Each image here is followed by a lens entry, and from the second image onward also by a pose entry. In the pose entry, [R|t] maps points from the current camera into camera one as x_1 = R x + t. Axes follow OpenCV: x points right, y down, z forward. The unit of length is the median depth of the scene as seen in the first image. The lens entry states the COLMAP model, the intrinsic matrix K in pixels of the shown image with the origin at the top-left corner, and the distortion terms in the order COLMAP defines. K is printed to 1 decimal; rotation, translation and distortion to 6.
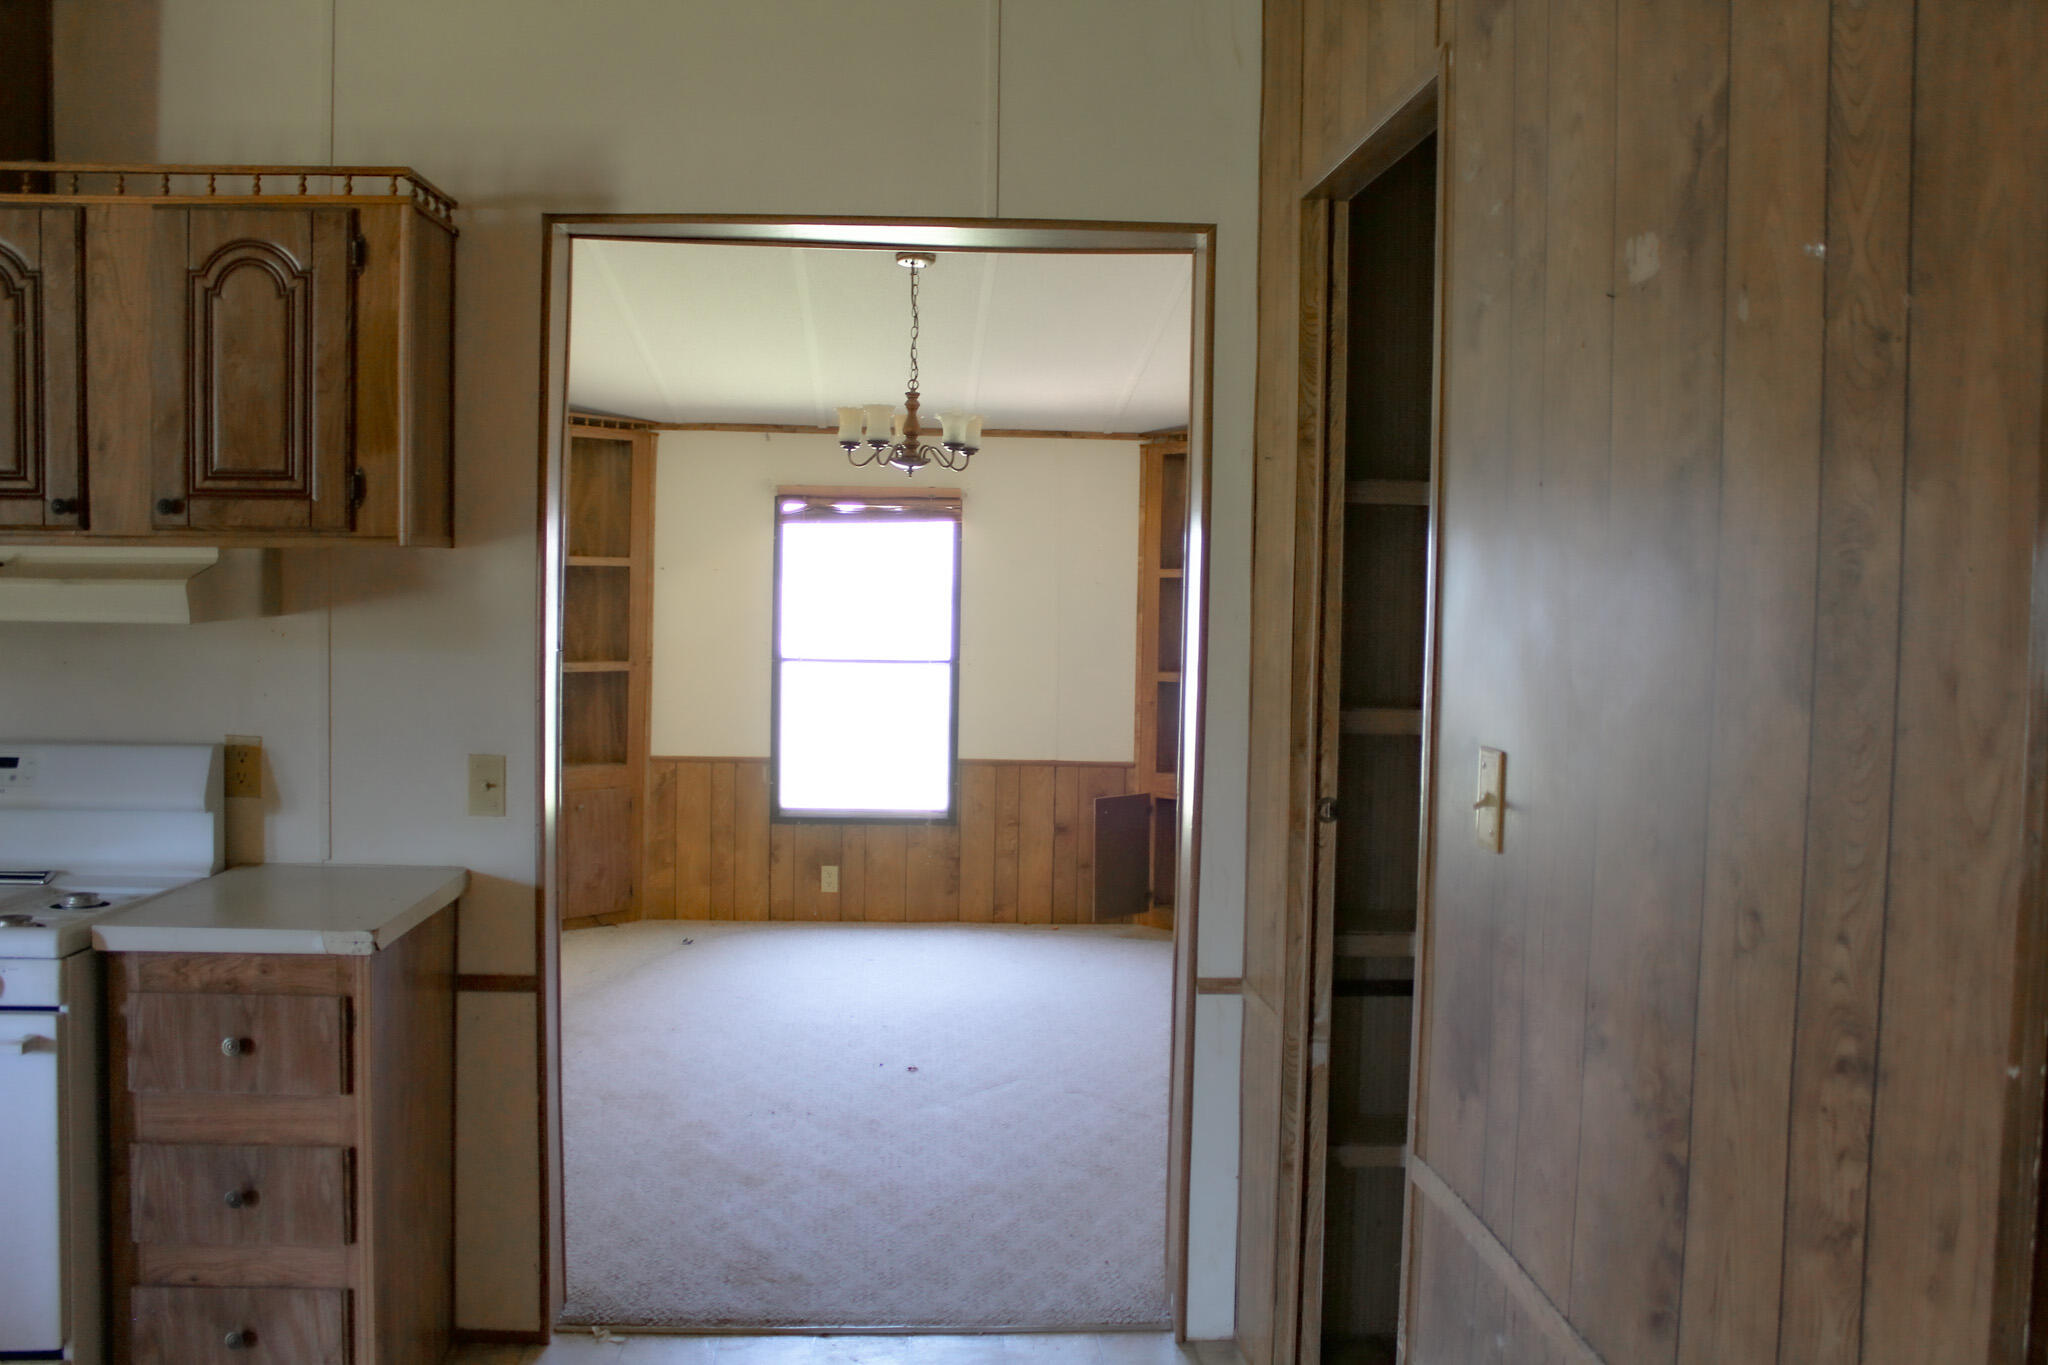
lens RADIAL K [[1751.9, 0, 1029.0], [0, 1751.9, 670.1], [0, 0, 1]] dist [-0.120682, 0.082263]
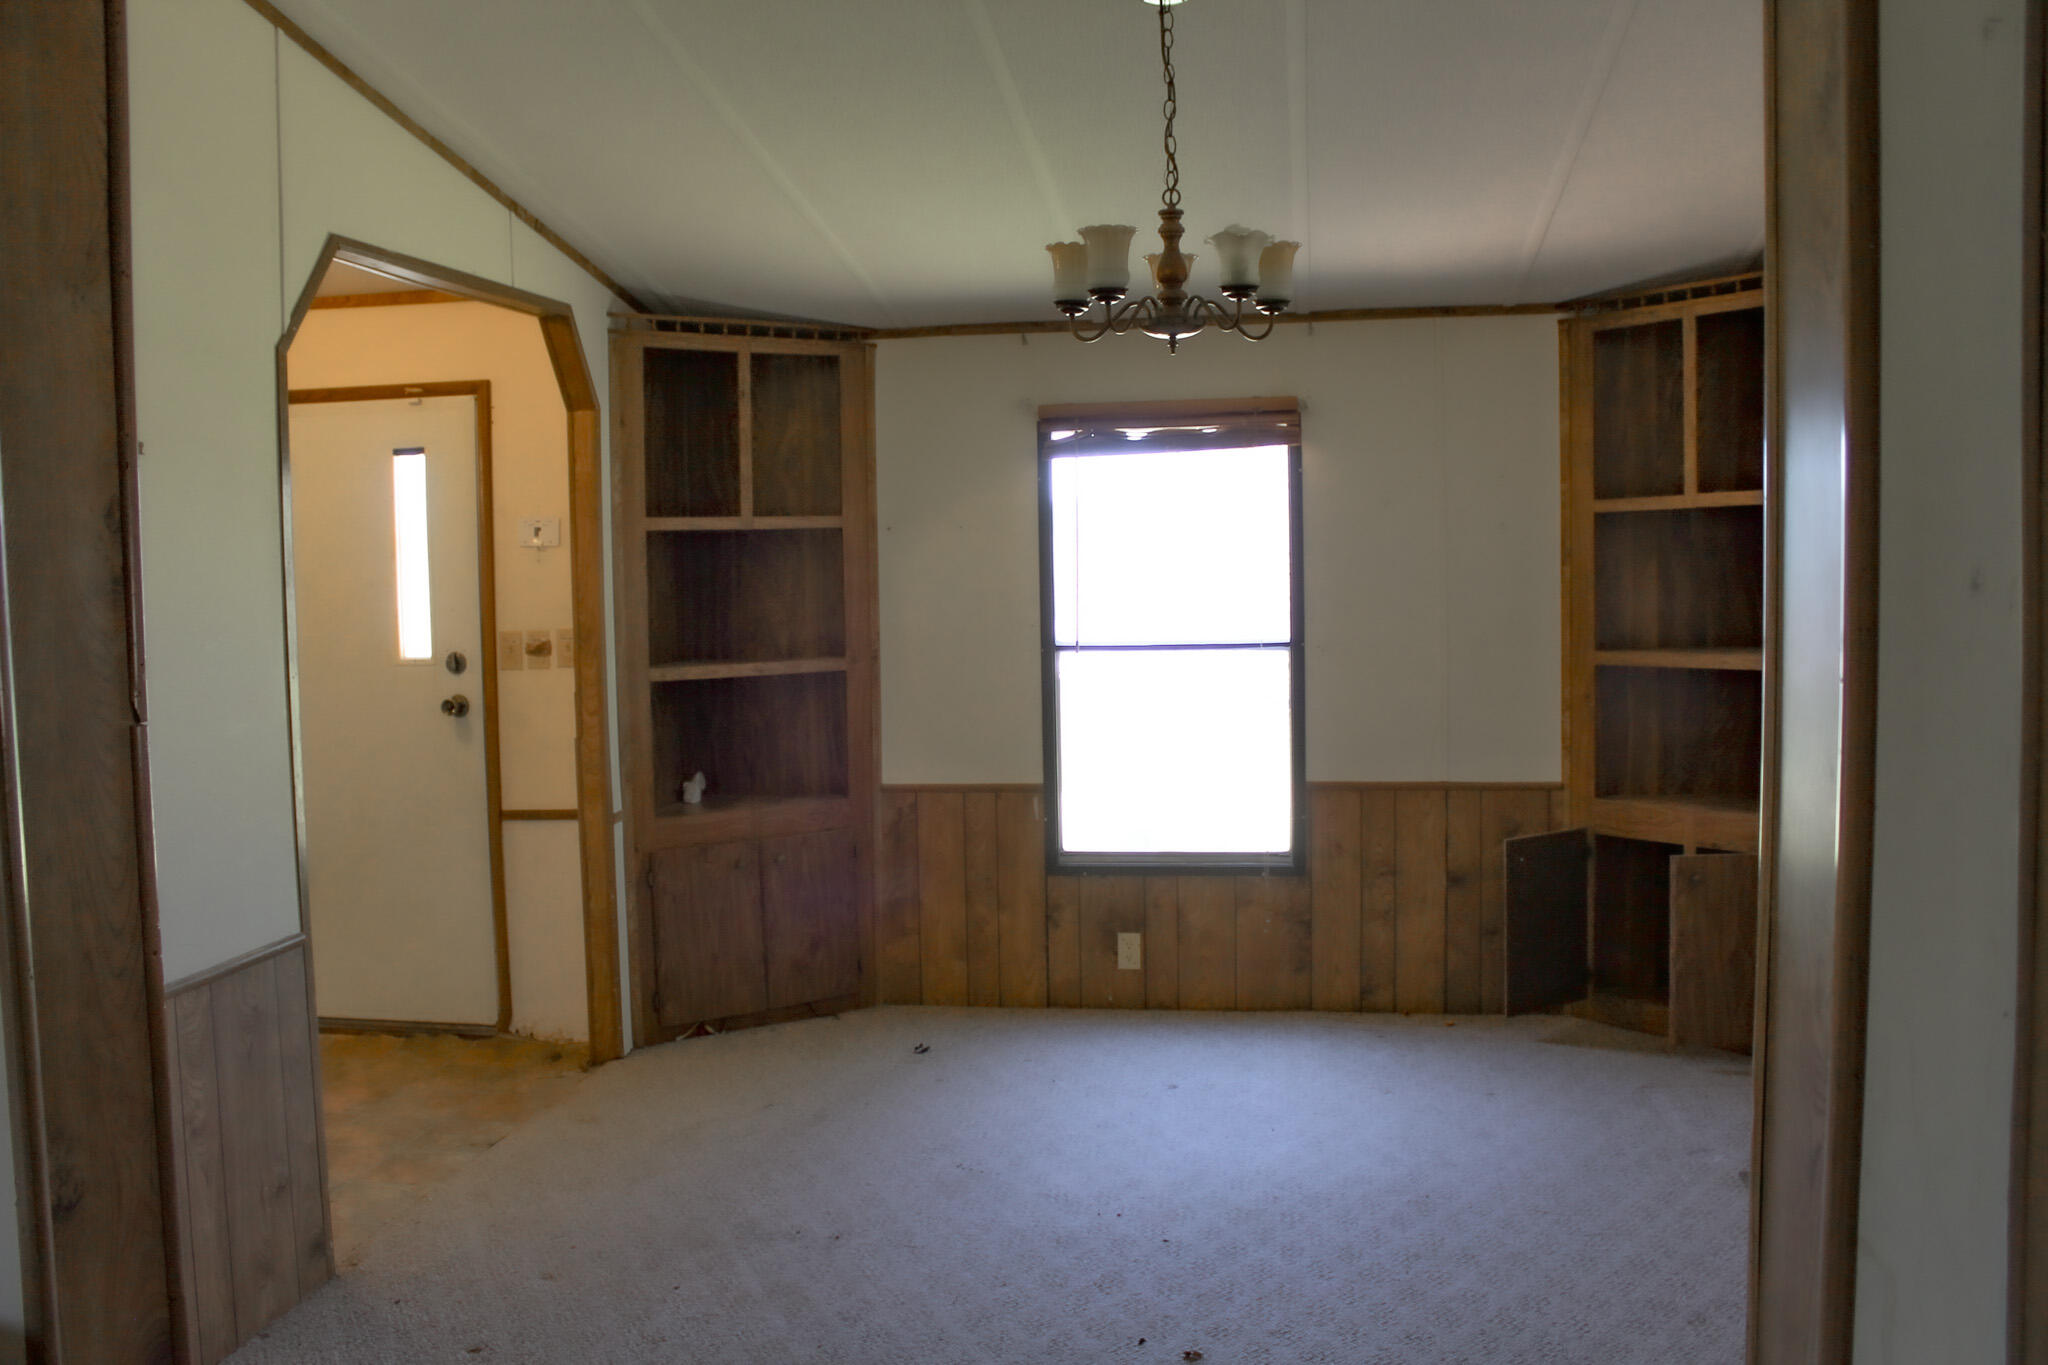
lens RADIAL K [[1751.9, 0, 1029.0], [0, 1751.9, 668.0], [0, 0, 1]] dist [-0.120682, 0.082263]
pose [[0.973662, -0.024806, -0.226644, 0.011726], [0.029583, 0.999406, 0.017702, -0.010999], [0.226070, -0.023940, 0.973817, 0.294157]]
